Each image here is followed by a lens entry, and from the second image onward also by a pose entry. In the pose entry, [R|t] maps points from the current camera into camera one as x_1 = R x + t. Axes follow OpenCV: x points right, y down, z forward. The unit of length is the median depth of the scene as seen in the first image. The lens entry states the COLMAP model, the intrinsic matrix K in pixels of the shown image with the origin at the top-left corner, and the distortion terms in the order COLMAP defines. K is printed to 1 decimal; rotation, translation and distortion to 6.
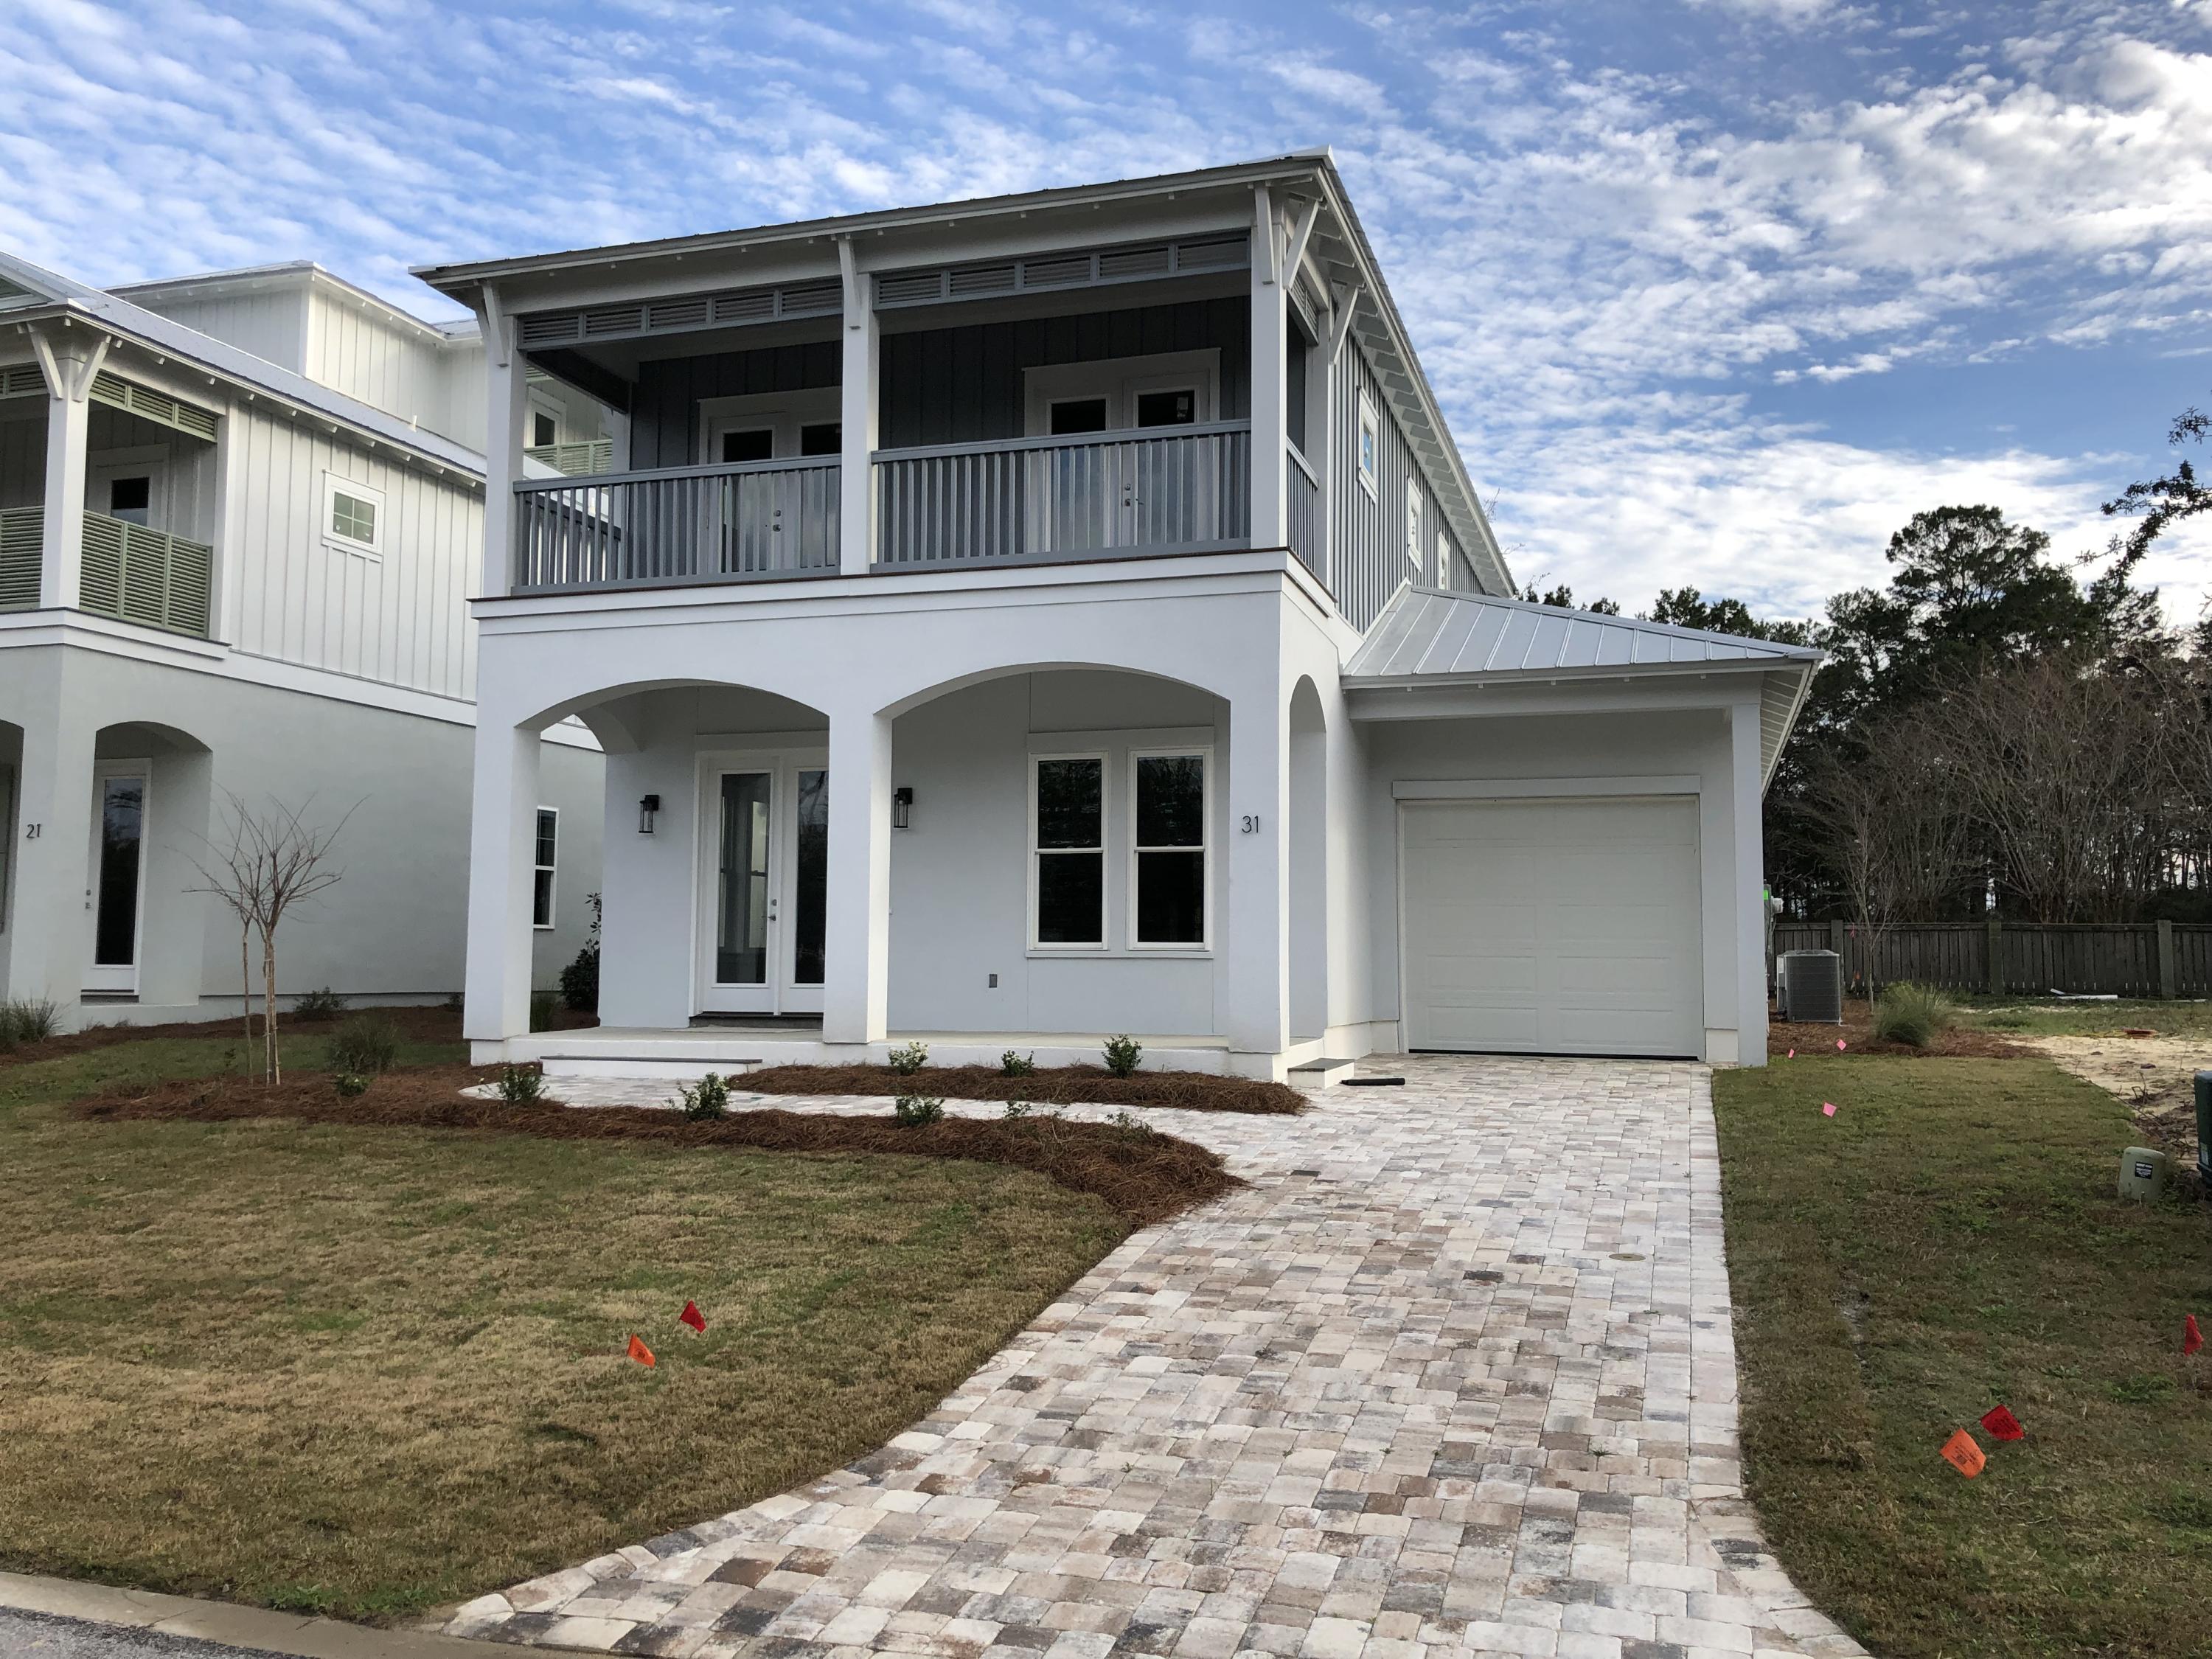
lens RADIAL K [[1779.4, 0, 1103.6], [0, 1779.4, 893.3], [0, 0, 1]] dist [0.010144, -0.003961]
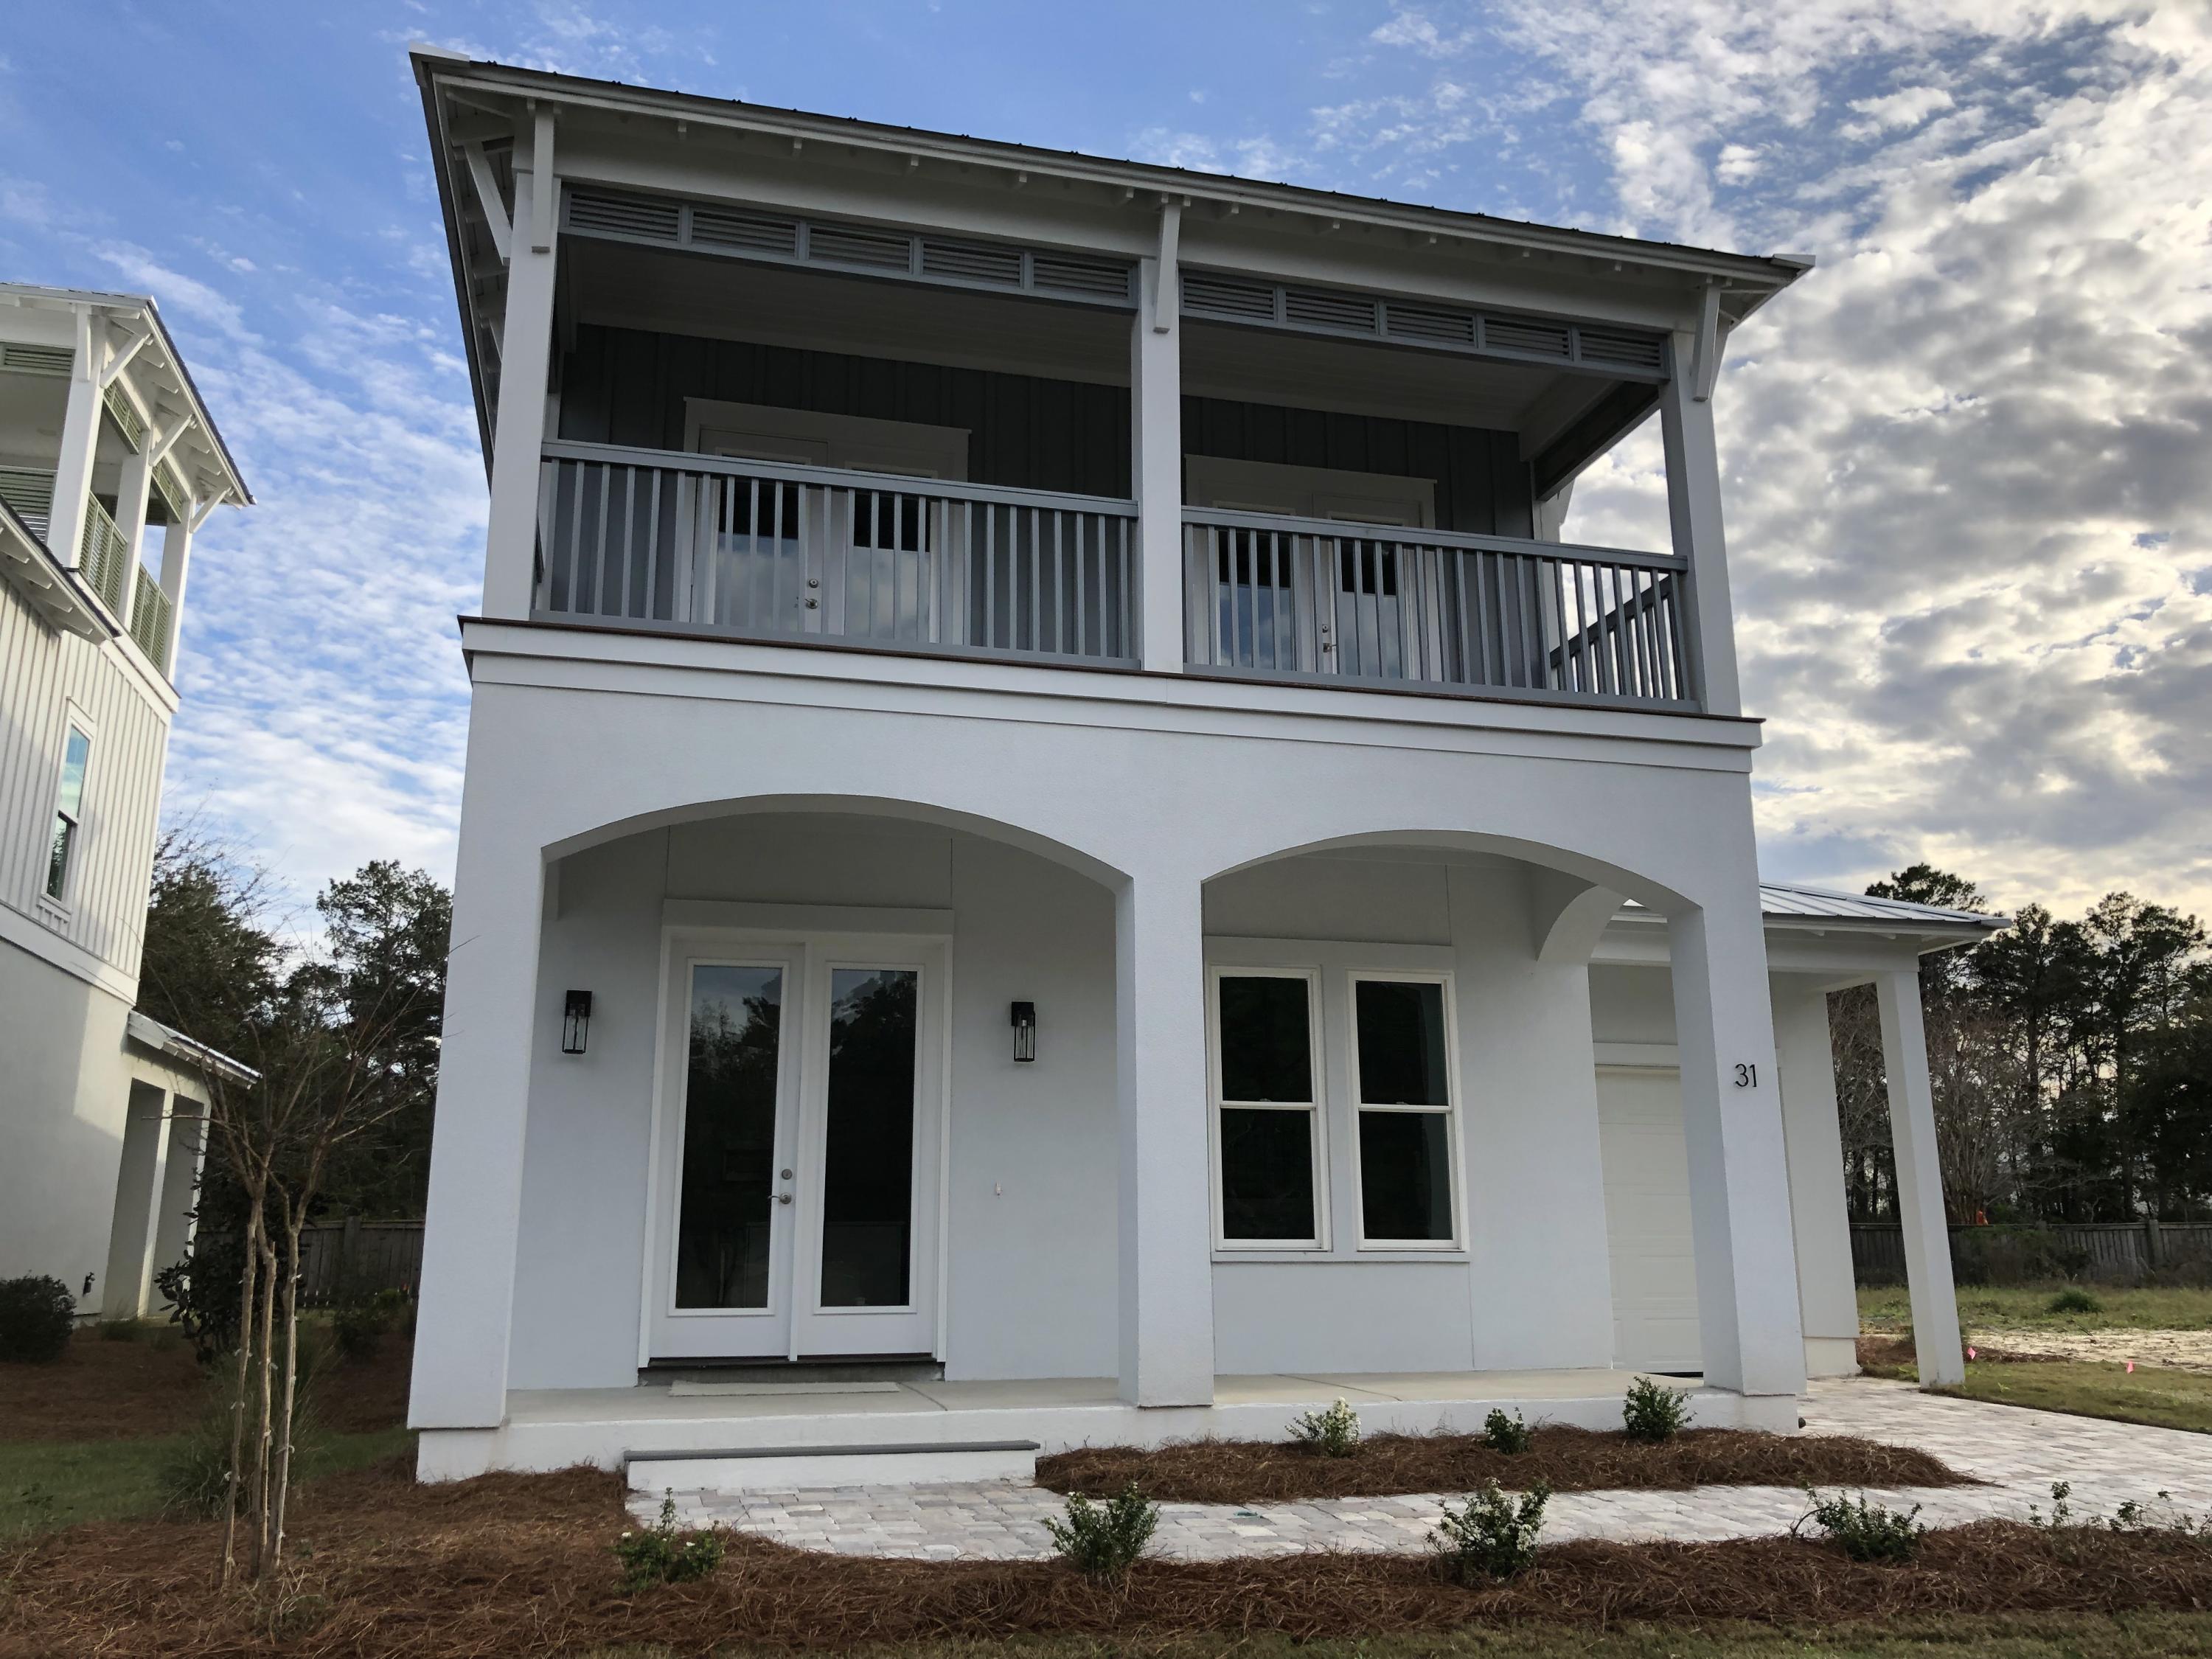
lens RADIAL K [[1888.4, 0, 988.5], [0, 1888.4, 829.6], [0, 0, 1]] dist [0.047972, -0.003358]
pose [[0.849743, 0.114206, 0.514678, -0.494313], [-0.013886, 0.980764, -0.194704, 0.015684], [-0.527014, 0.158301, 0.834984, 0.401810]]
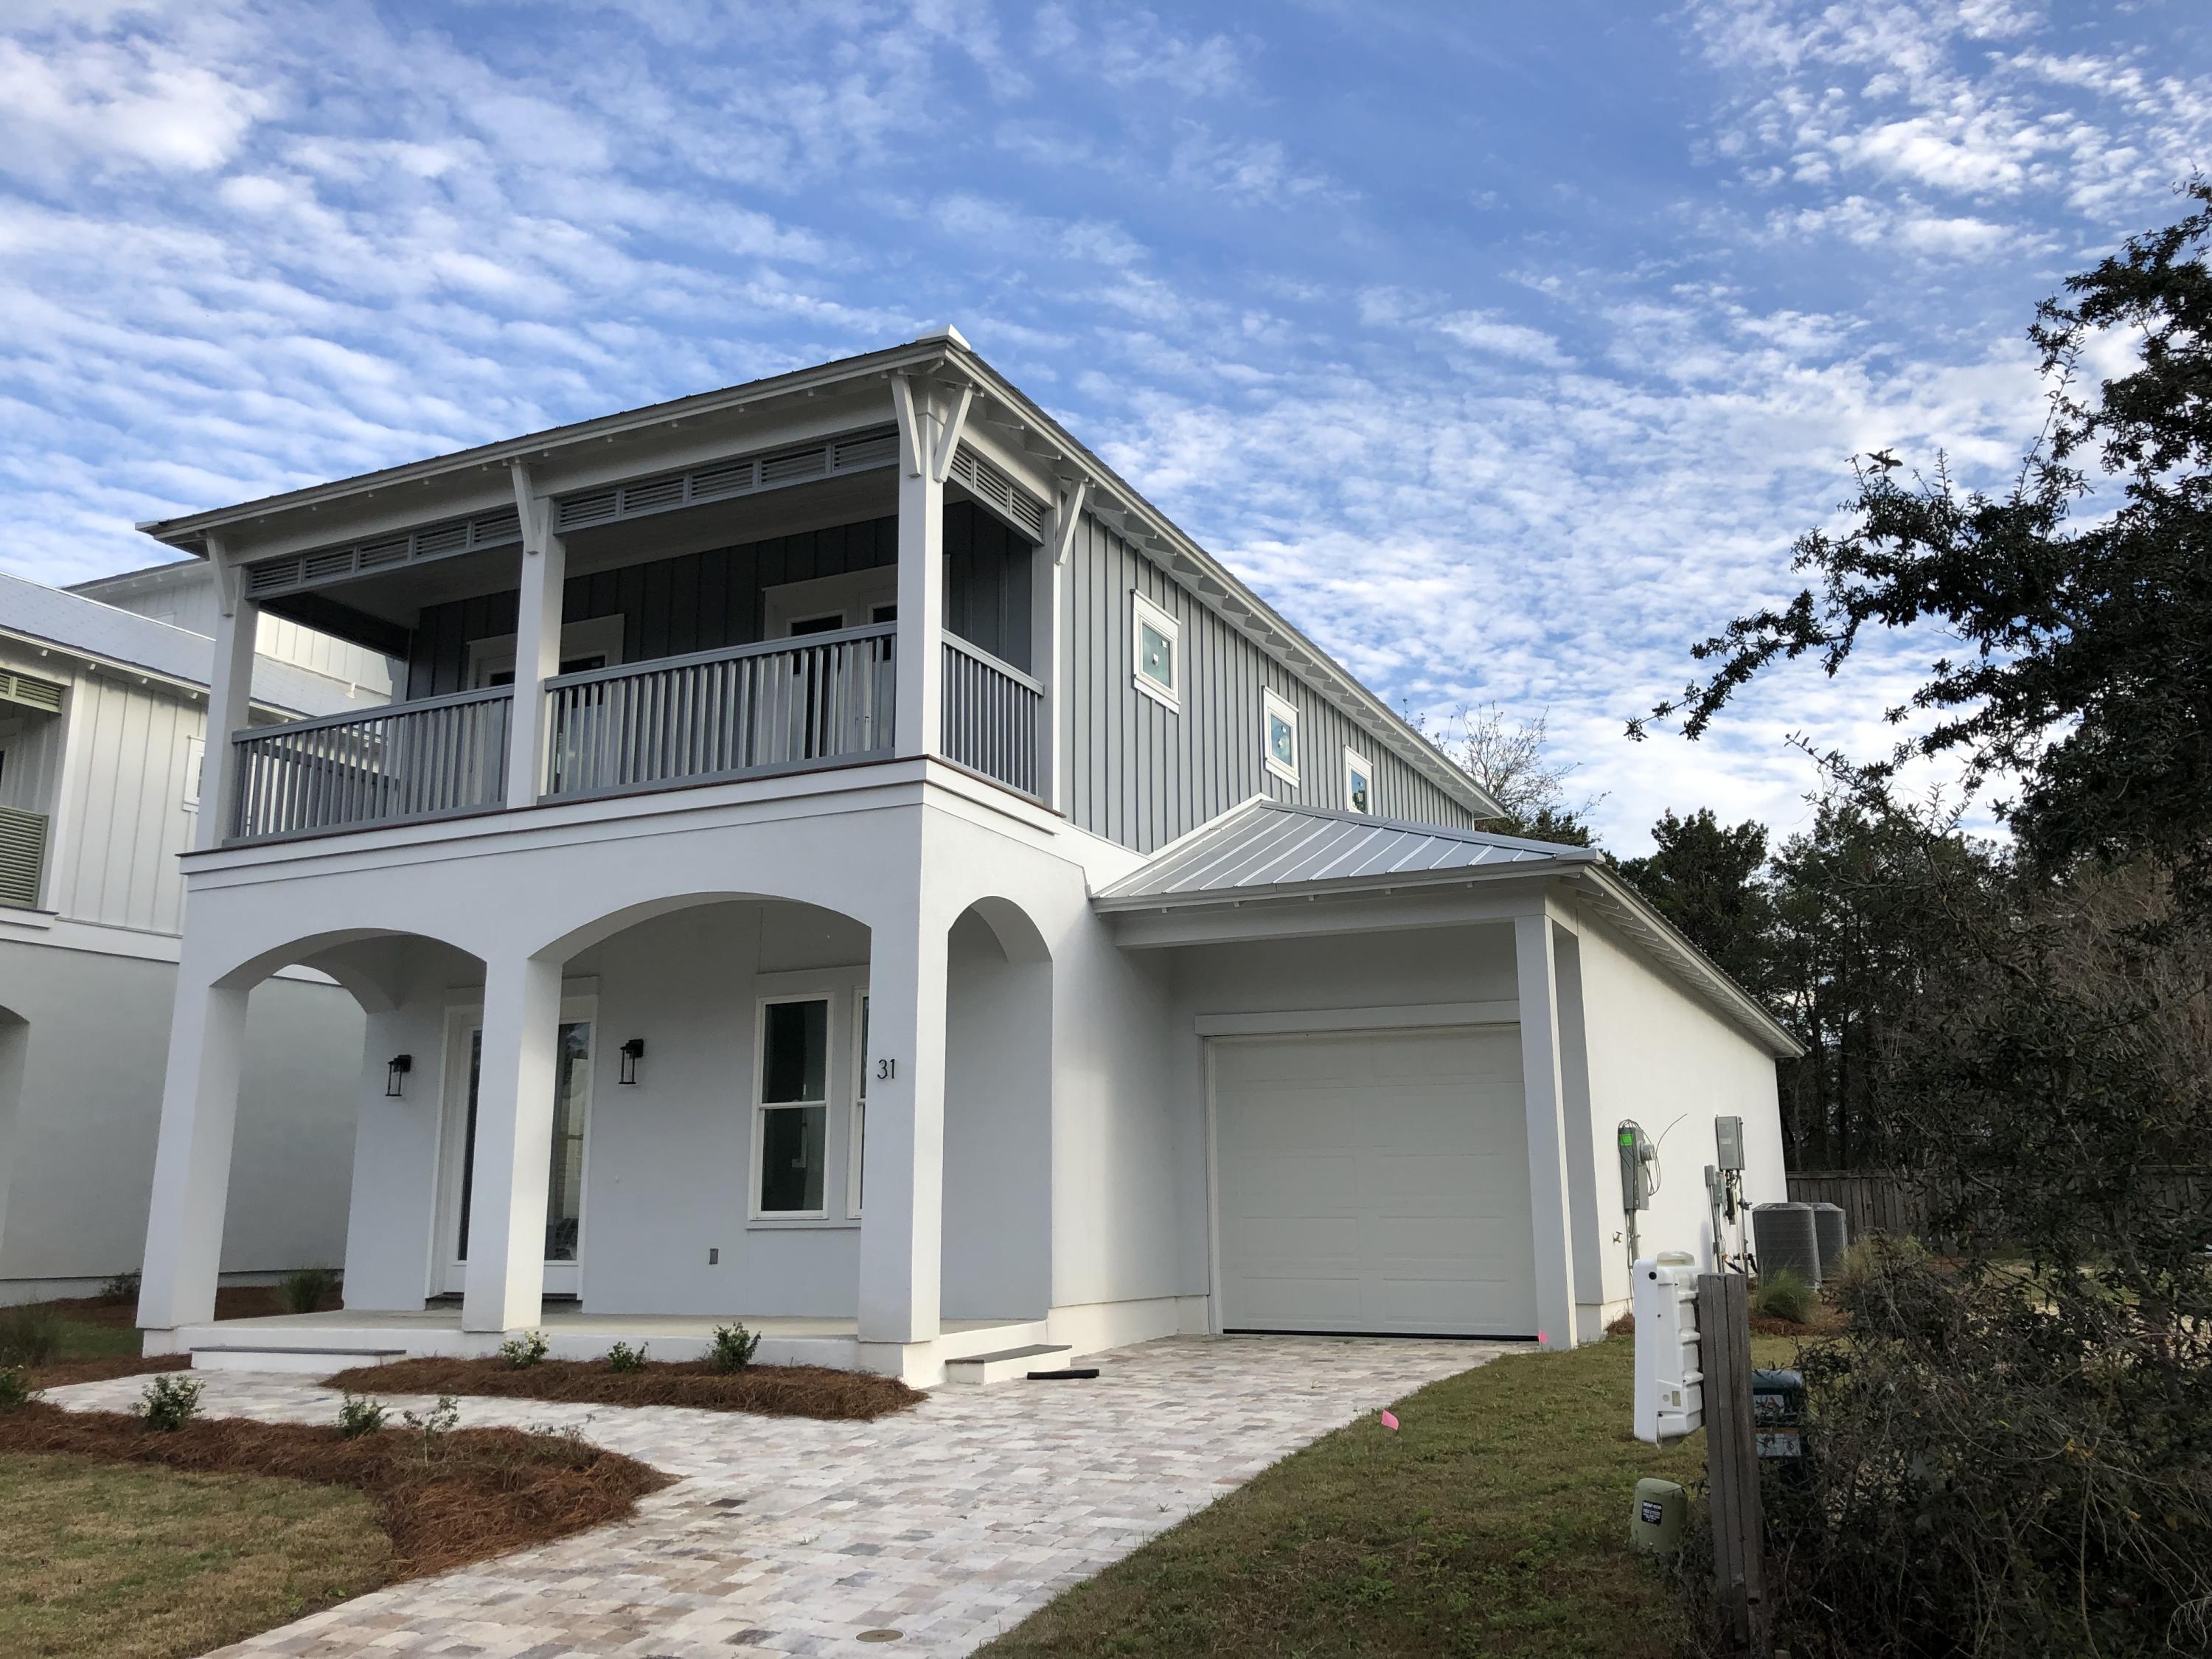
lens RADIAL K [[1815.2, 0, 1112.9], [0, 1815.2, 818.6], [0, 0, 1]] dist [-0.011527, -0.004280]
pose [[0.992535, -0.042072, -0.114475, 0.242846], [0.020719, 0.983139, -0.181684, 0.003415], [0.120189, 0.177956, 0.976671, 0.105870]]
